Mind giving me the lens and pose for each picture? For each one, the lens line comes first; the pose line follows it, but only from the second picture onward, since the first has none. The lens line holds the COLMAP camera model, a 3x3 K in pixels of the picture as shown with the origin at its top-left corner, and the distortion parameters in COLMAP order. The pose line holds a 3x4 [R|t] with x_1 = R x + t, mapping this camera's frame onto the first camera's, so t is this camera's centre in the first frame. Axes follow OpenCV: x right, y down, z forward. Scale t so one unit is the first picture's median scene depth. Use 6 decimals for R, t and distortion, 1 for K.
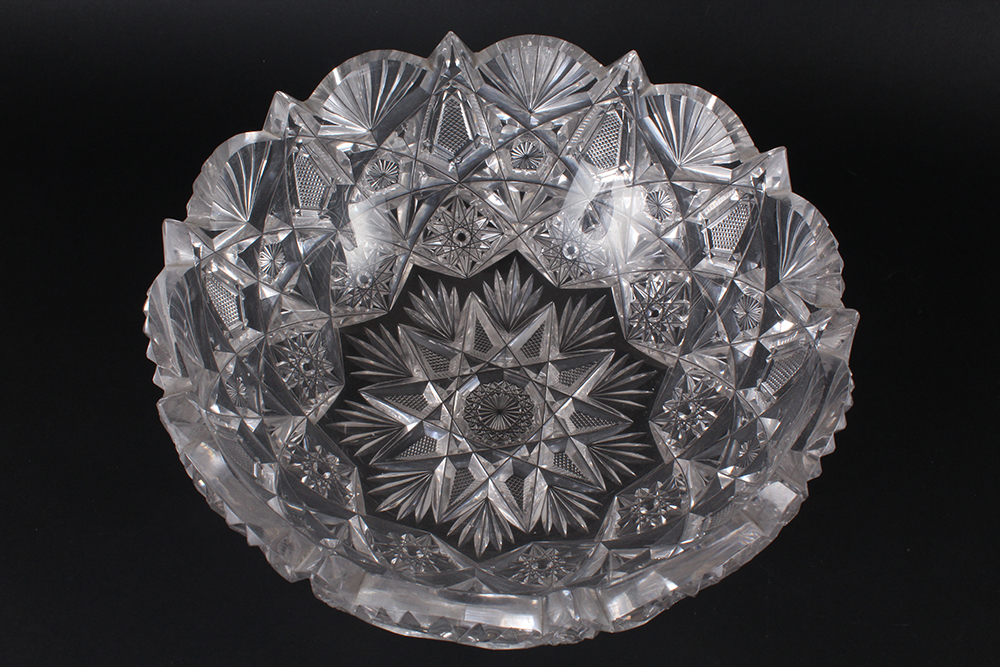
lens RADIAL K [[1183.5, 0, 507.0], [0, 1183.5, 328.1], [0, 0, 1]] dist [0.109314, 0.000000]
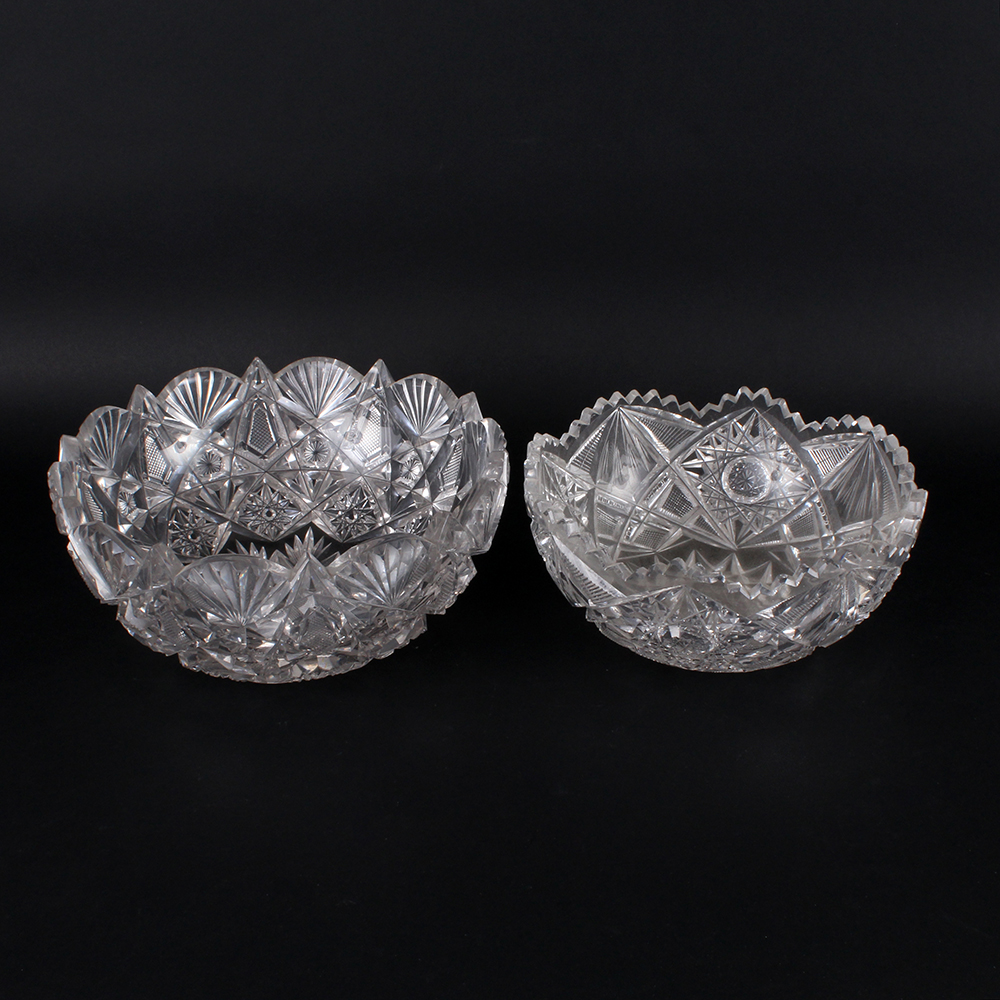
lens RADIAL K [[2166.0, 0, 500.4], [0, 2166.0, 495.4], [0, 0, 1]] dist [-0.003582, 0.000000]
pose [[0.998755, -0.049868, -0.001090, 0.233565], [0.043176, 0.875247, -0.481744, 1.131034], [0.024978, 0.481098, 0.876311, -1.171754]]
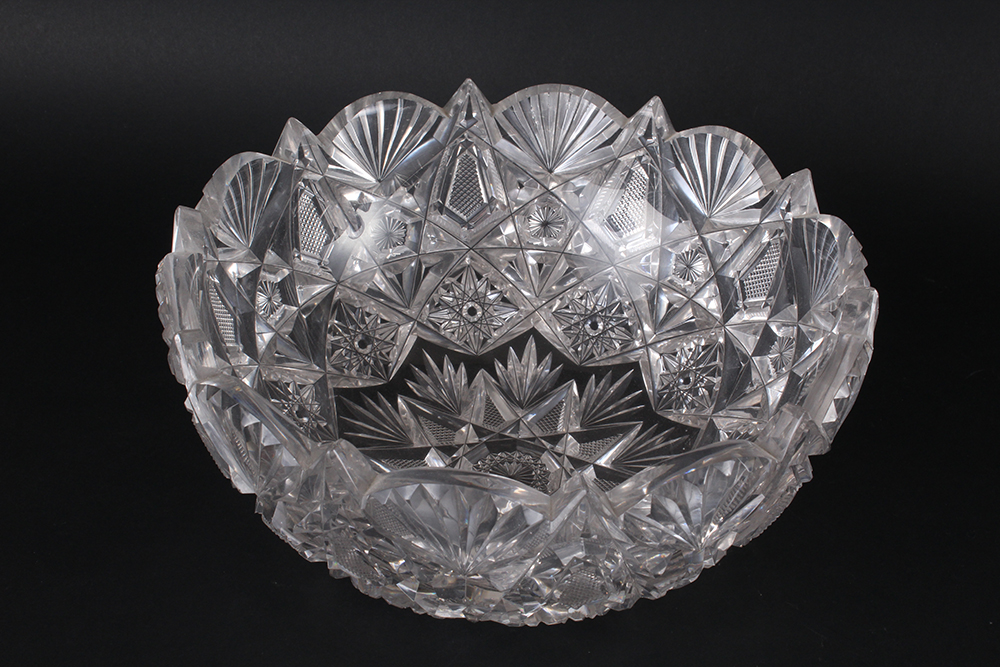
lens RADIAL K [[2033.5, 0, 497.5], [0, 2033.5, 338.7], [0, 0, 1]] dist [-0.037964, 0.000000]
pose [[0.999709, 0.016334, -0.017732, 0.008881], [-0.021339, 0.941789, -0.335527, 0.479739], [0.011219, 0.335808, 0.941864, -0.460777]]
